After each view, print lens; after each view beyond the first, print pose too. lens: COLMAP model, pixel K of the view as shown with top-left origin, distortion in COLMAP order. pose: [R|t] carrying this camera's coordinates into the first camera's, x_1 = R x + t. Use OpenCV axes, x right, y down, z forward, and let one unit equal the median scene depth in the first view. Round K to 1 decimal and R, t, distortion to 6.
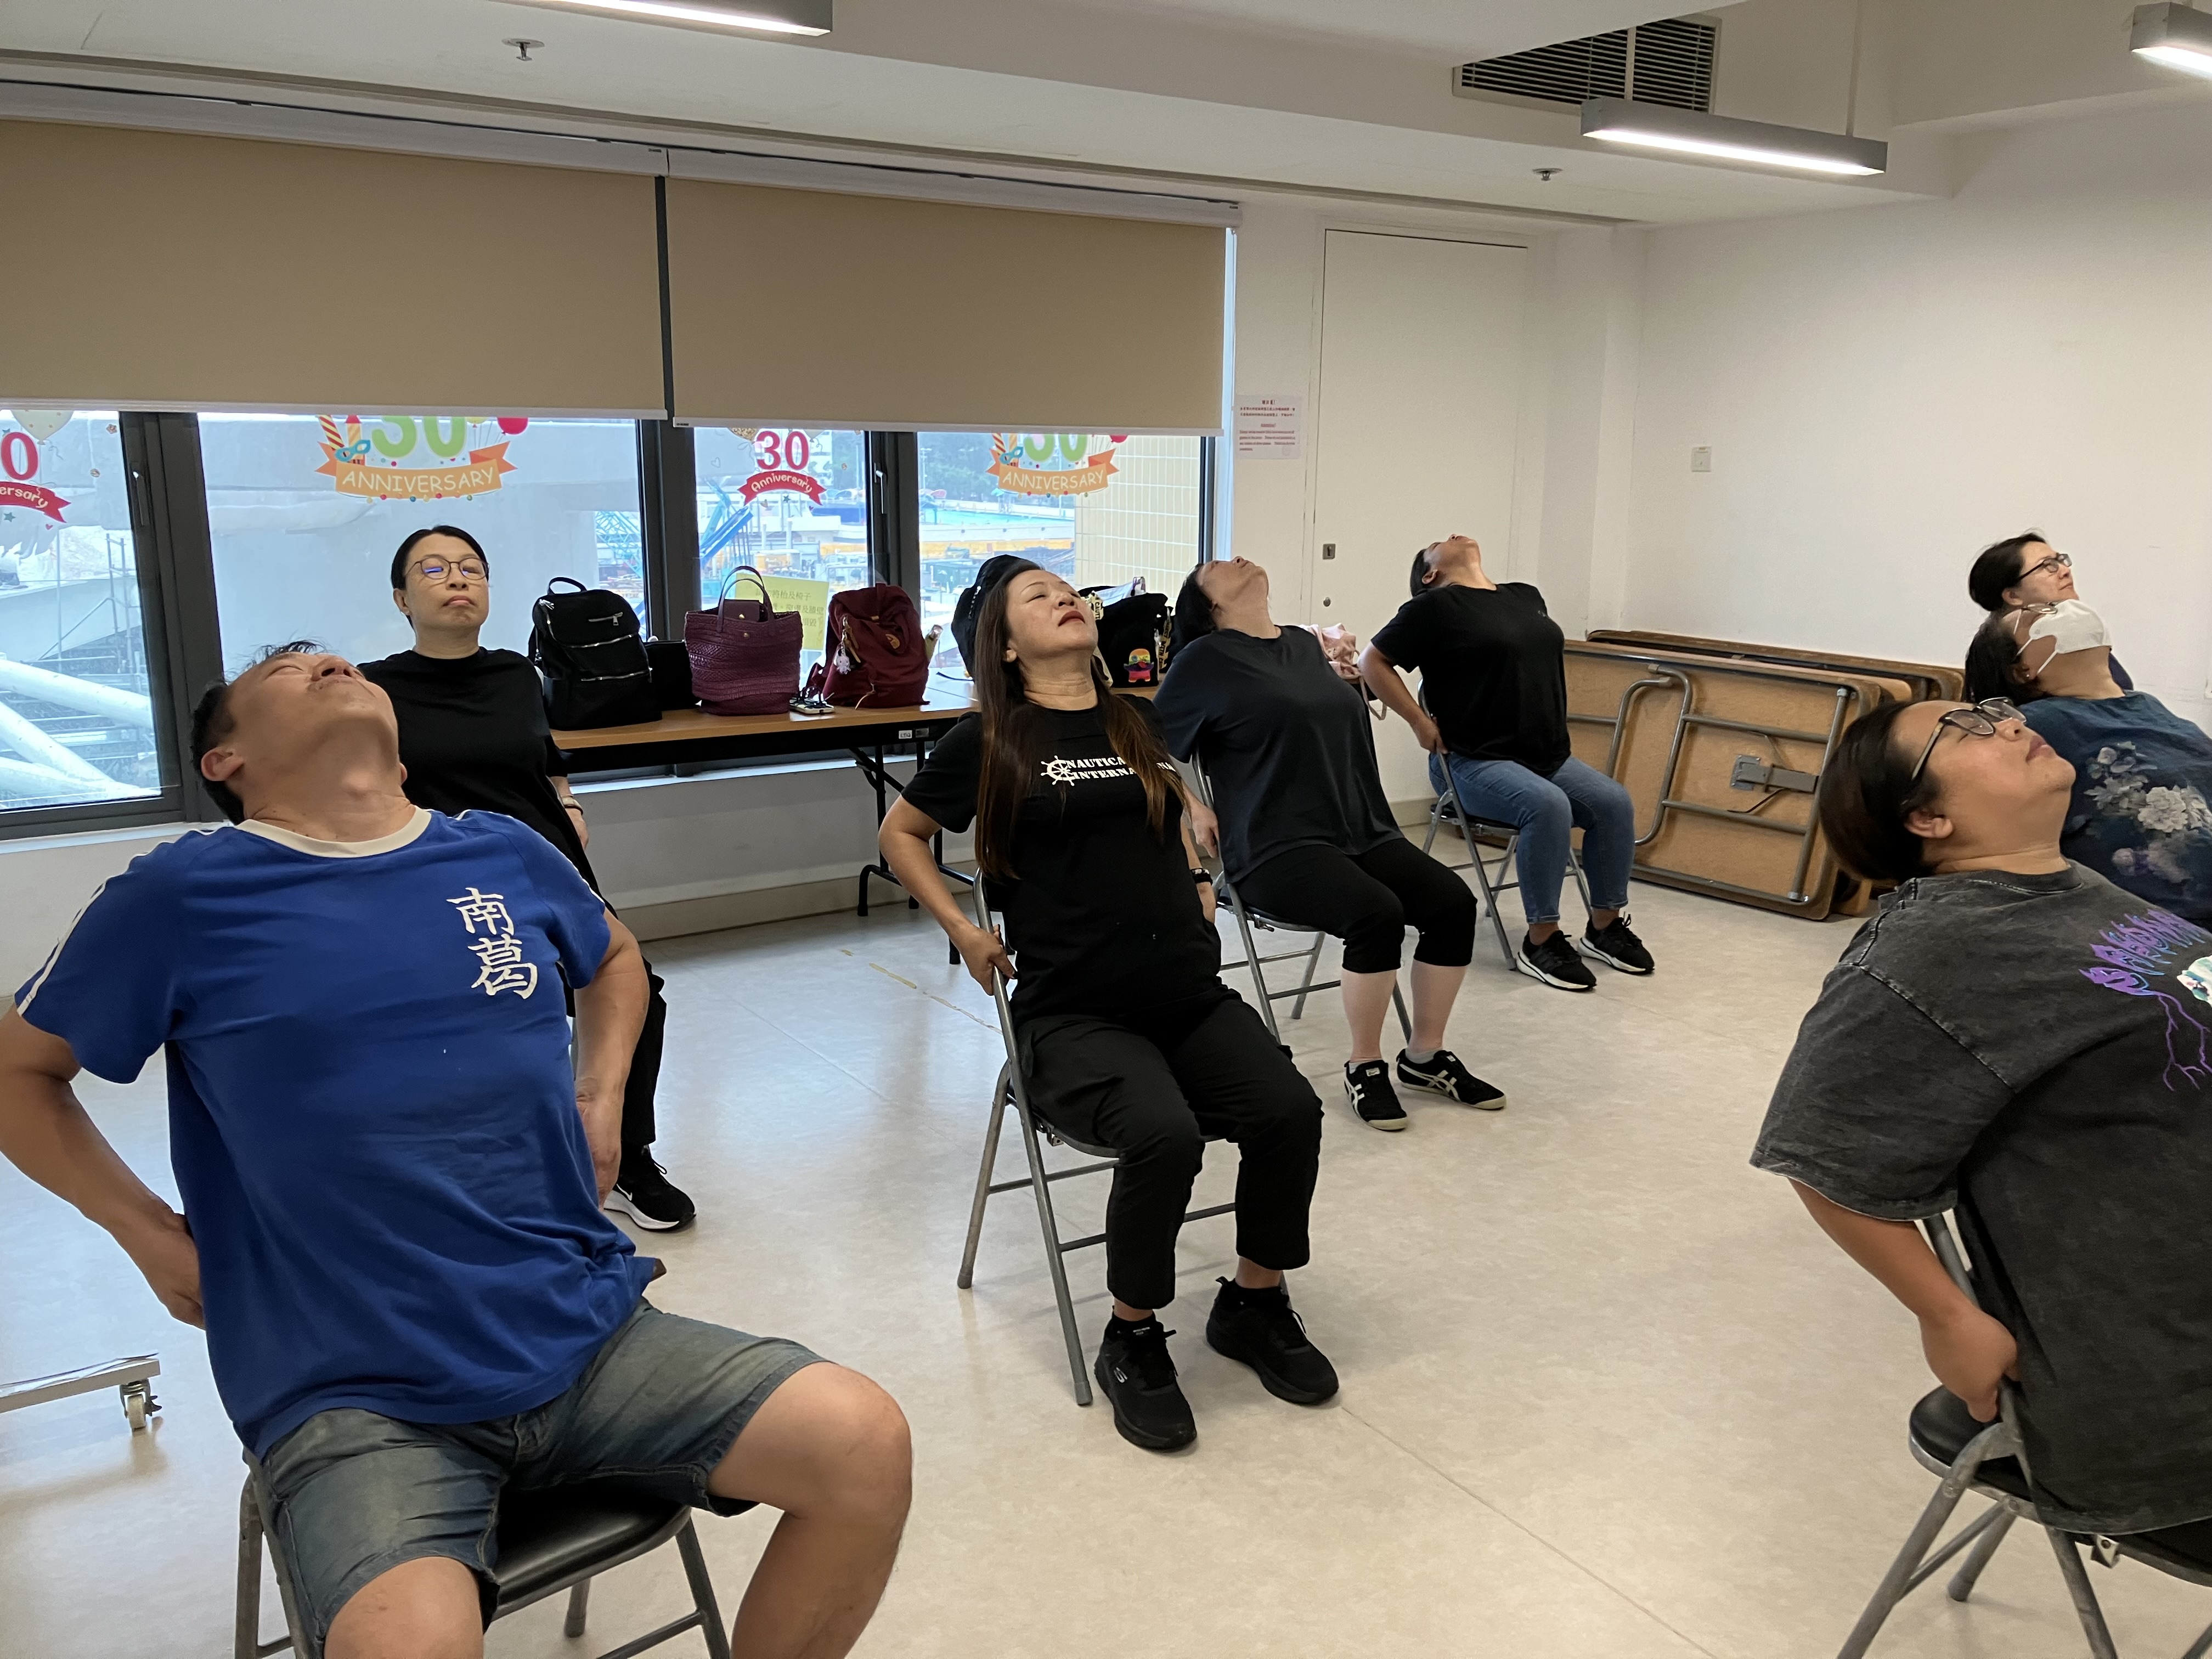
lens RADIAL K [[1831.8, 0, 1106.0], [0, 1831.8, 829.5], [0, 0, 1]] dist [0.002337, -0.014067]
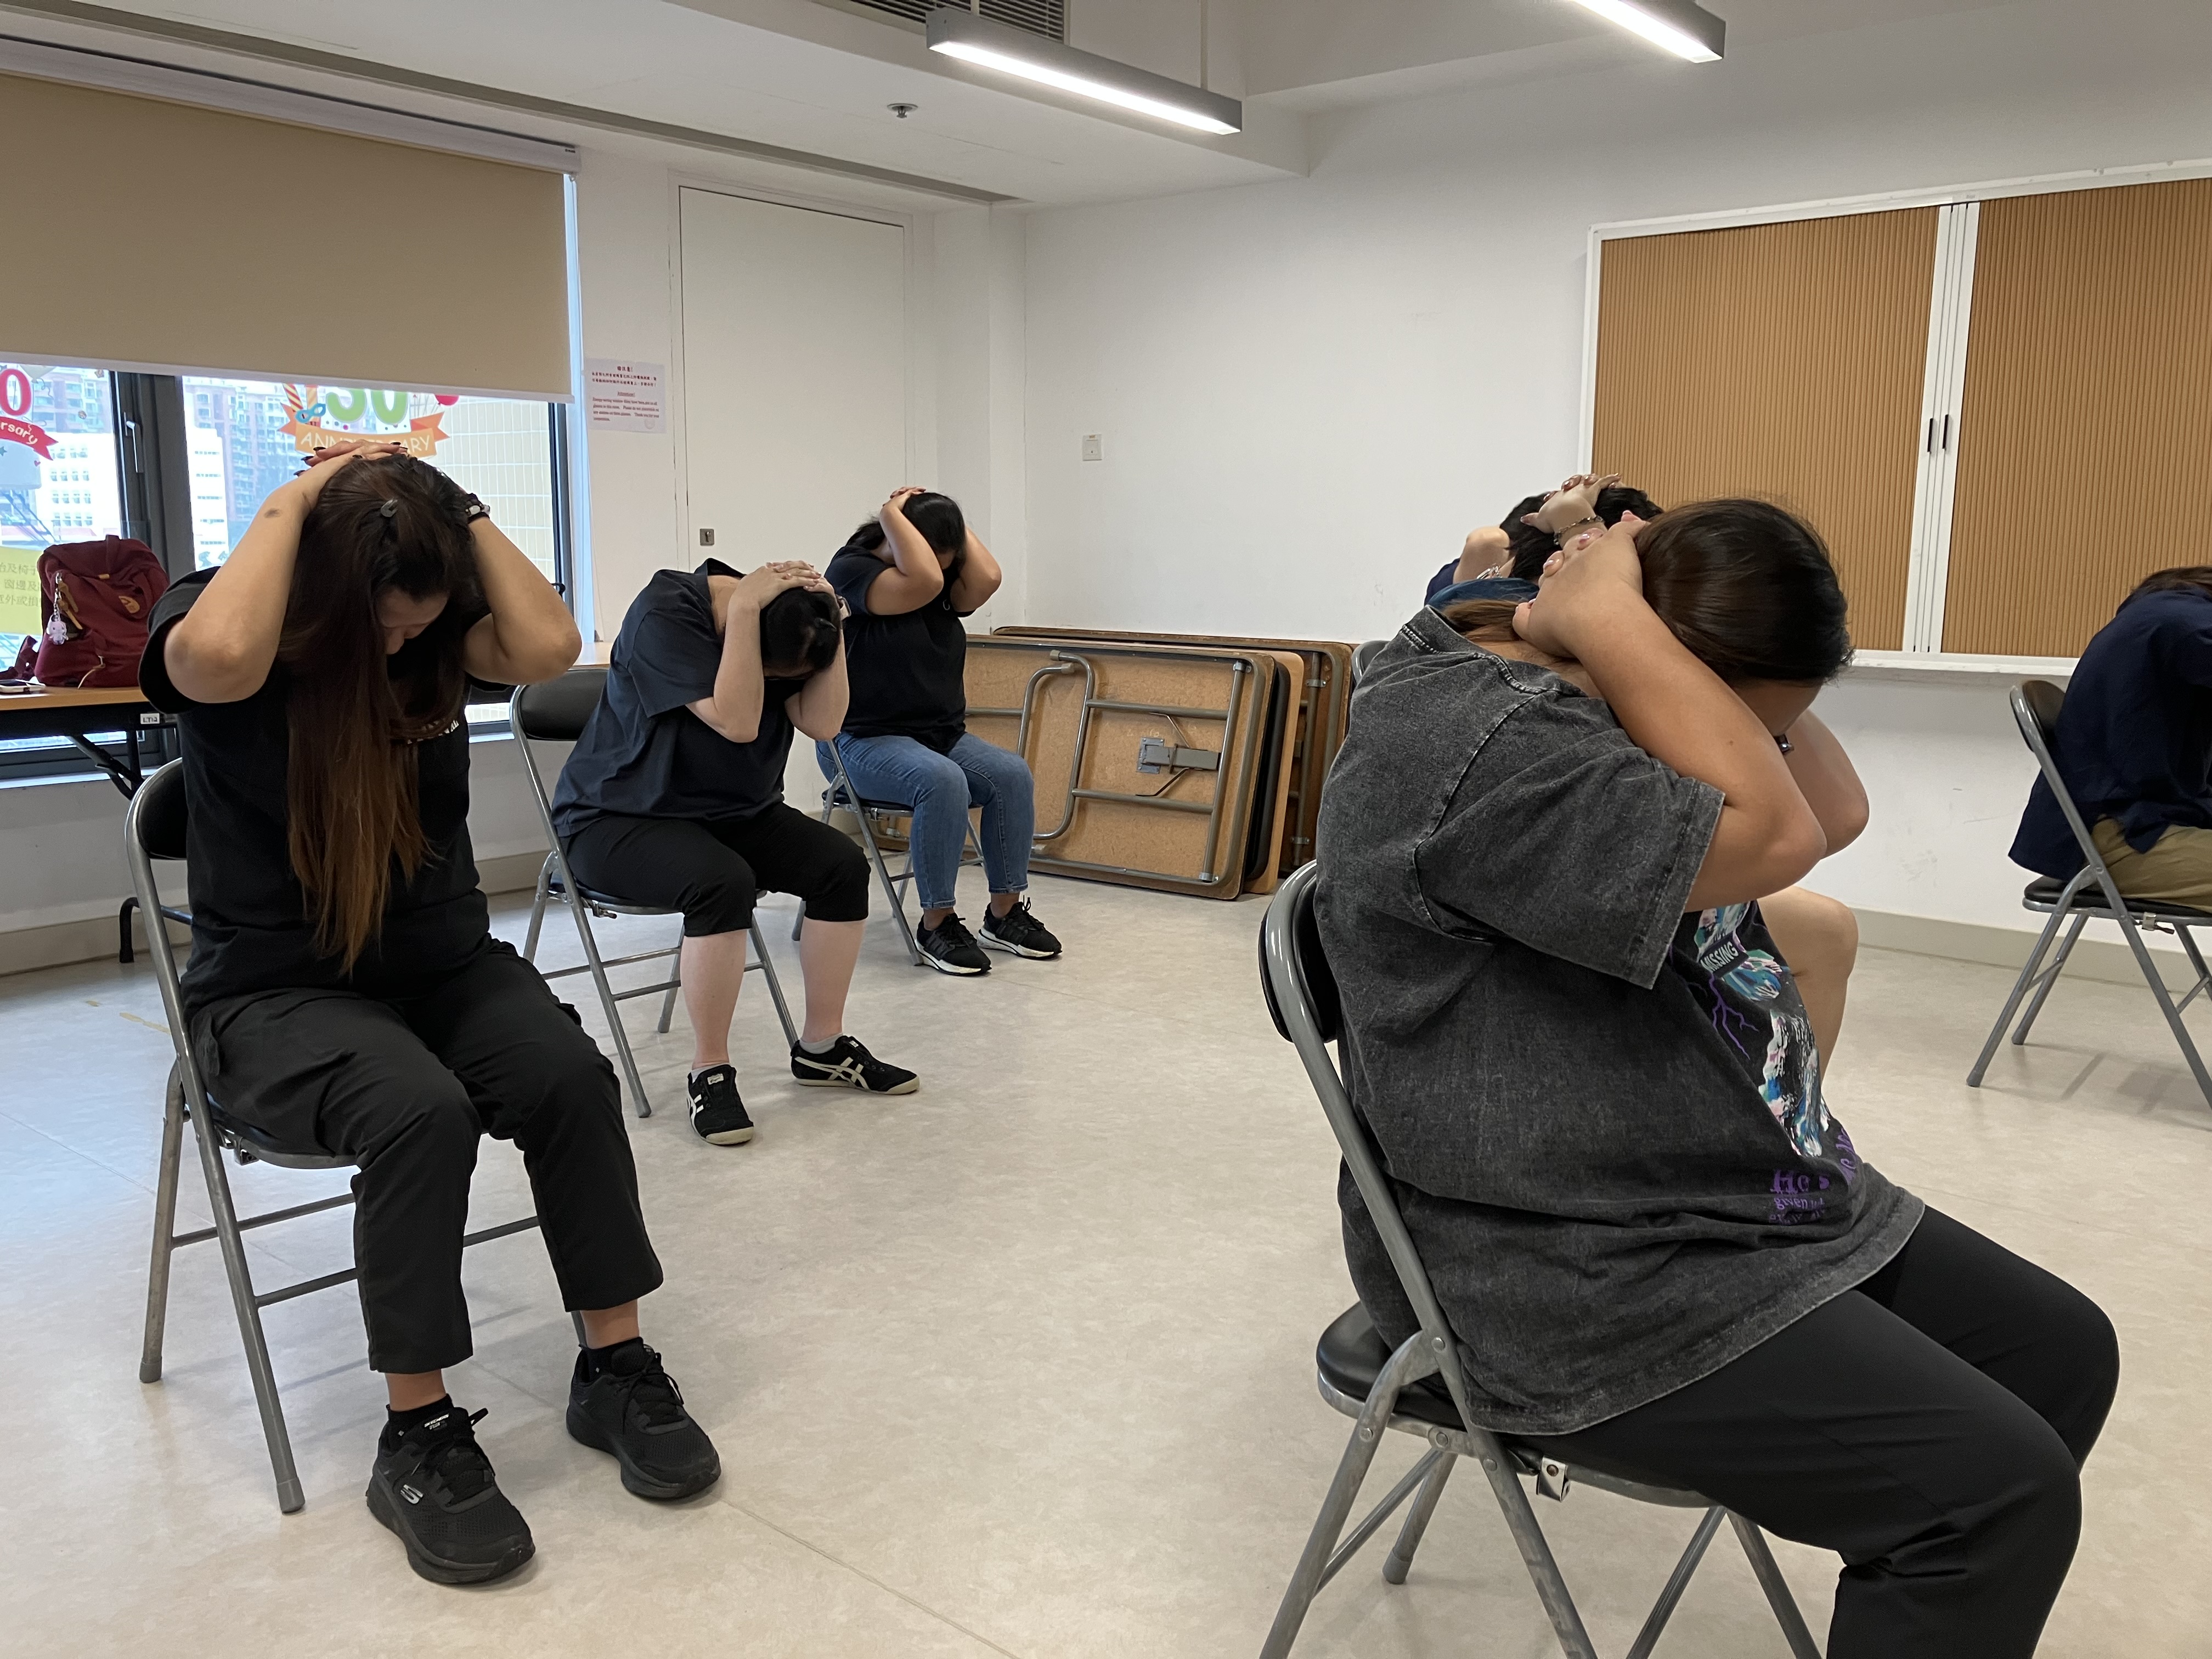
lens RADIAL K [[1831.0, 0, 1095.7], [0, 1831.0, 779.0], [0, 0, 1]] dist [0.050143, -0.095961]
pose [[0.957504, -0.041815, 0.285372, 0.073184], [0.062097, 0.996118, -0.062393, 0.066135], [-0.281655, 0.077462, 0.956384, 0.138316]]
